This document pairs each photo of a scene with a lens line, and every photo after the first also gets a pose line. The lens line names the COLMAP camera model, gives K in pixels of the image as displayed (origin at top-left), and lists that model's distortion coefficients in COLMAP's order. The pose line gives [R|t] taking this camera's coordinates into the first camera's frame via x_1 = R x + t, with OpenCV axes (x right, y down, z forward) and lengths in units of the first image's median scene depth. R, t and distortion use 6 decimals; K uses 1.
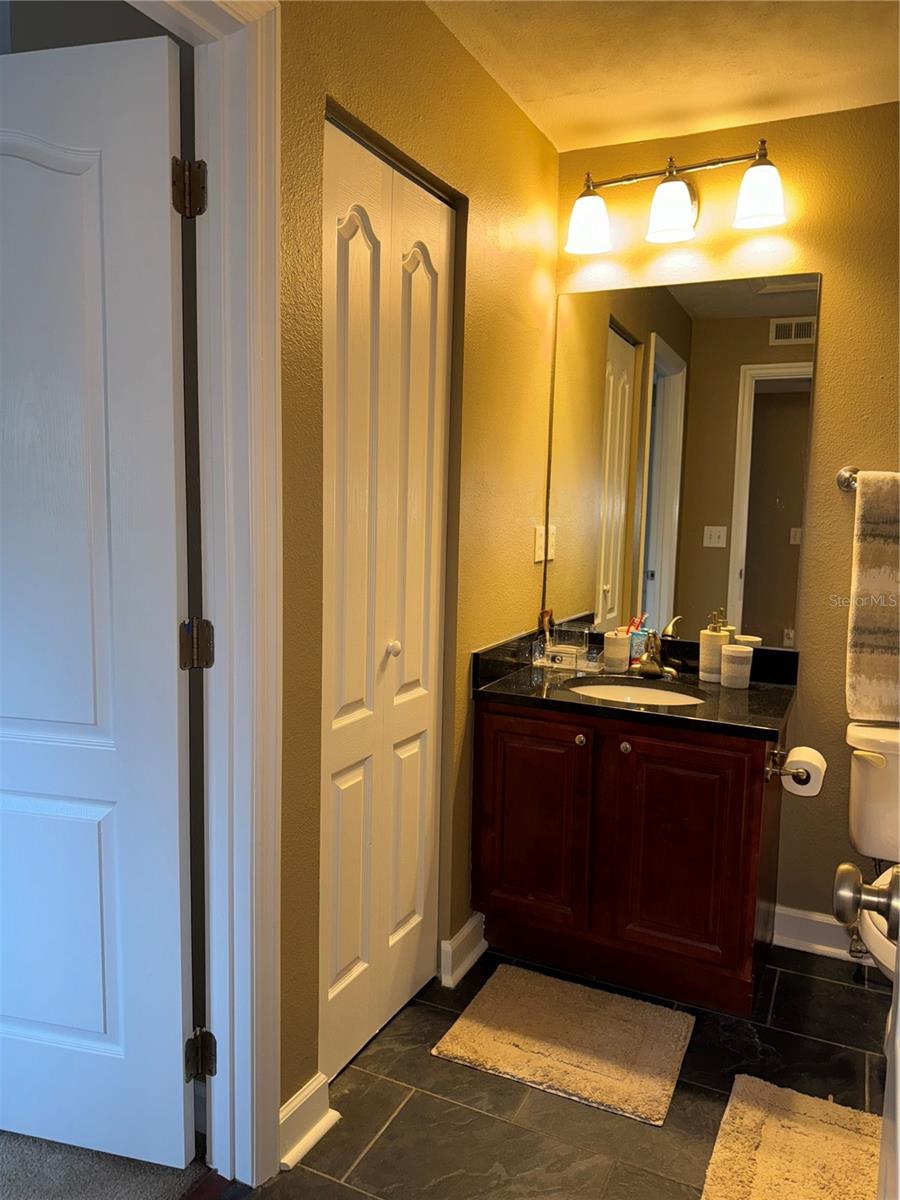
lens RADIAL K [[844.9, 0, 445.9], [0, 844.9, 598.3], [0, 0, 1]] dist [0.041752, -0.060214]
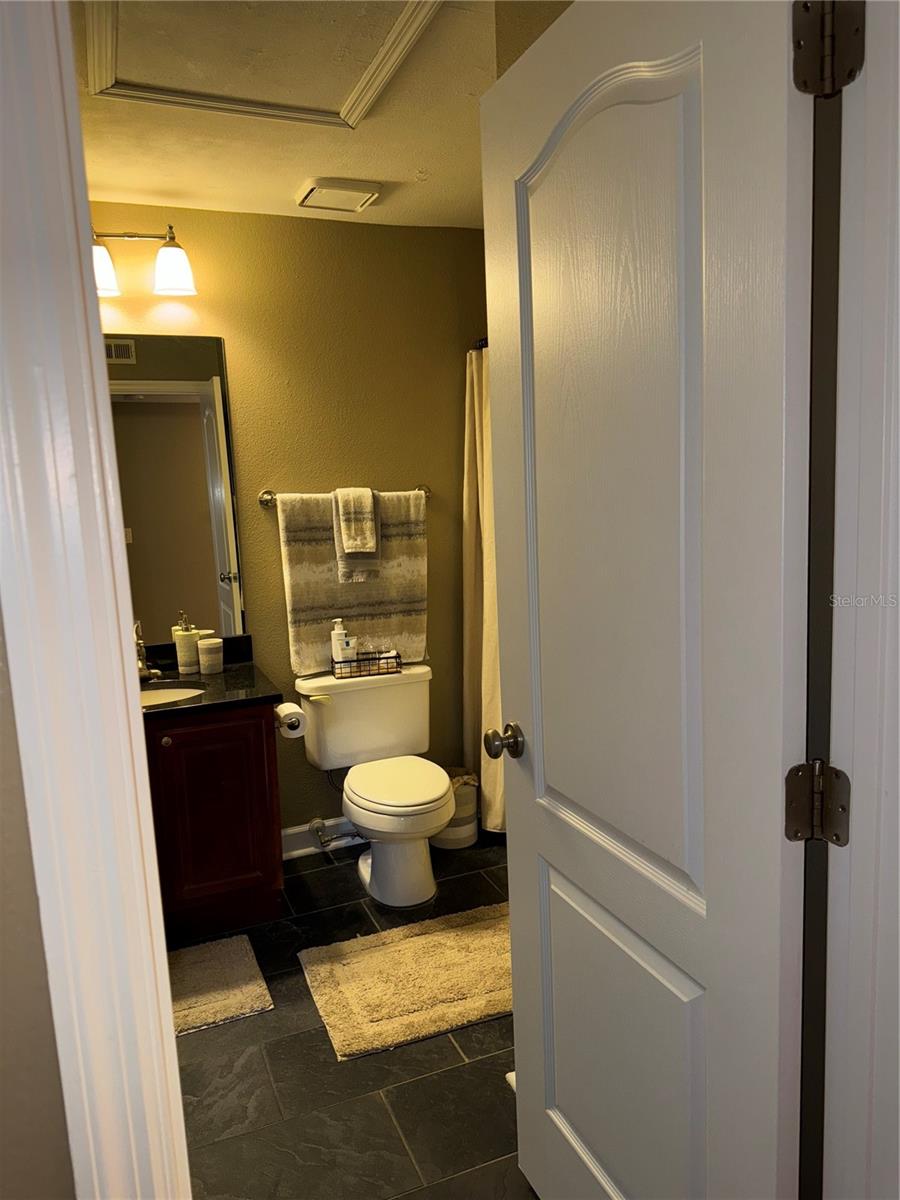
lens RADIAL K [[844.9, 0, 460.6], [0, 844.9, 602.4], [0, 0, 1]] dist [0.041752, -0.060214]
pose [[0.651612, -0.154302, 0.742693, -0.343782], [0.137307, 0.986912, 0.084572, -0.053938], [-0.746022, 0.046869, 0.664270, -0.091158]]
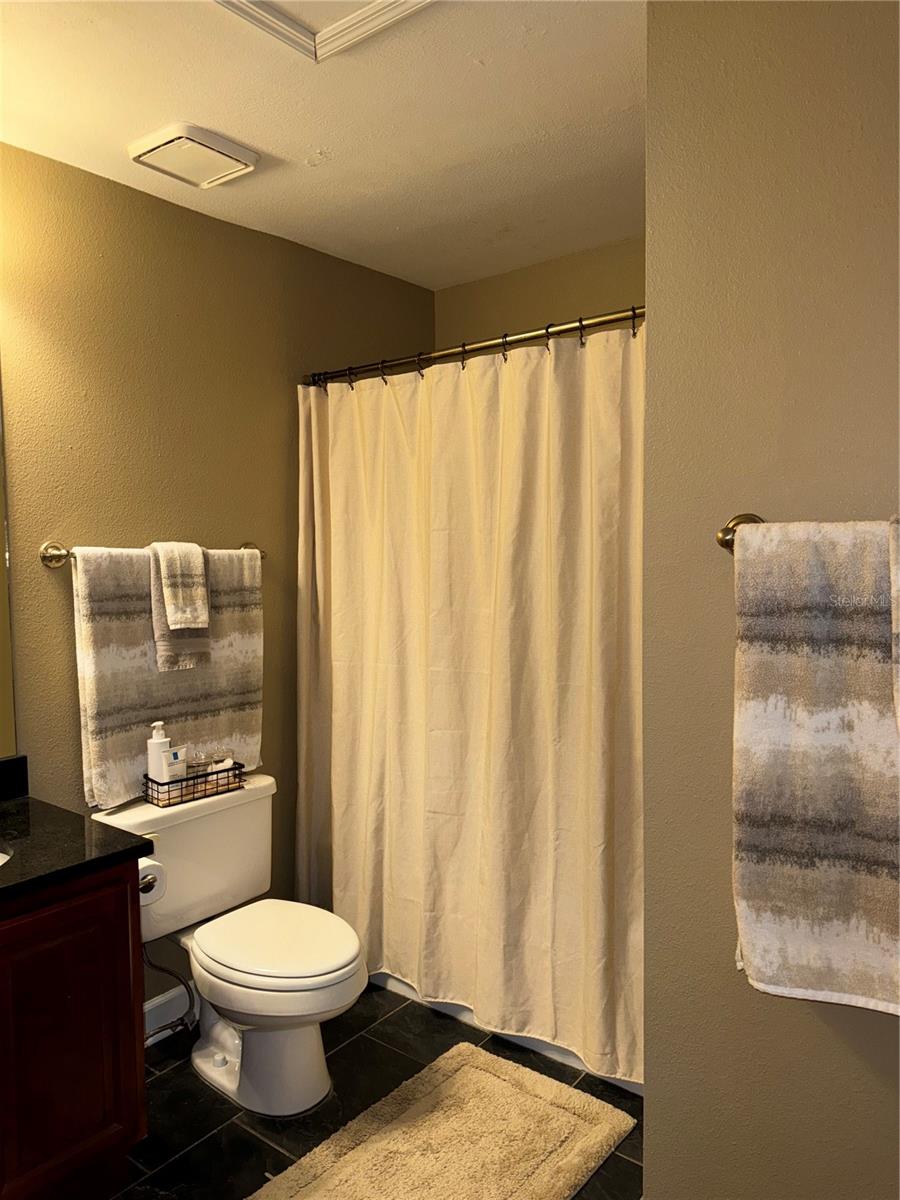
lens RADIAL K [[844.9, 0, 492.0], [0, 844.9, 597.0], [0, 0, 1]] dist [0.041752, -0.060214]
pose [[0.179771, -0.078373, 0.980582, -0.349340], [0.132482, 0.989669, 0.054811, -0.086003], [-0.974747, 0.120056, 0.188297, 0.390464]]
